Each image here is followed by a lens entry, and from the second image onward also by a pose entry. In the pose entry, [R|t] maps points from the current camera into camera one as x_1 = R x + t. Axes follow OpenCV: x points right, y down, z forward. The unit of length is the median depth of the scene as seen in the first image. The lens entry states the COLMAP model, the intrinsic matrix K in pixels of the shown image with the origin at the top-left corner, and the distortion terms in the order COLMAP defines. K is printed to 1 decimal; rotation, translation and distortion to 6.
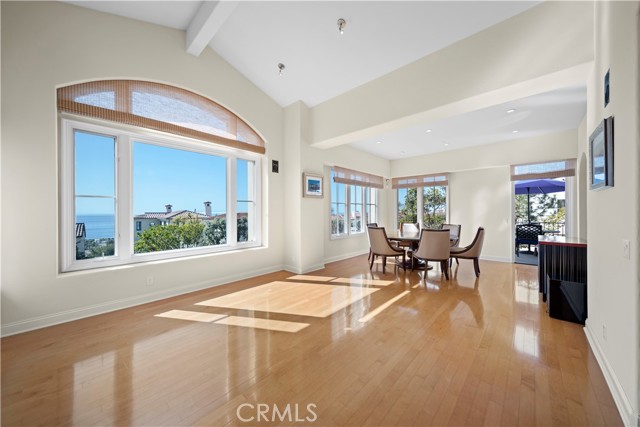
lens RADIAL K [[232.2, 0, 316.3], [0, 232.2, 211.3], [0, 0, 1]] dist [0.003813, -0.000133]
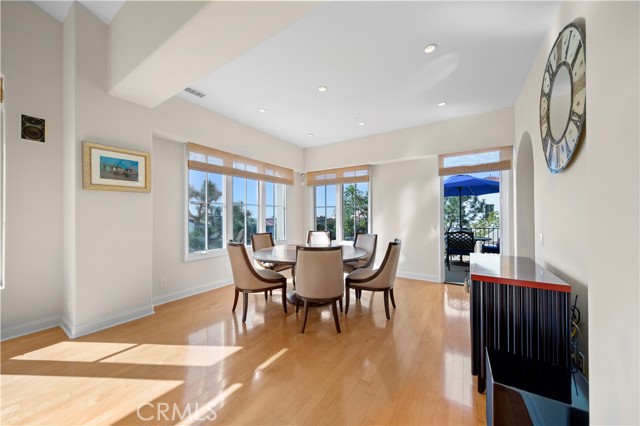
lens RADIAL K [[232.2, 0, 321.1], [0, 232.2, 213.3], [0, 0, 1]] dist [0.003813, -0.000133]
pose [[0.981488, 0.002759, 0.191505, 0.274595], [-0.001327, 0.999970, -0.007603, -0.001557], [-0.191520, 0.007208, 0.981462, 0.288820]]
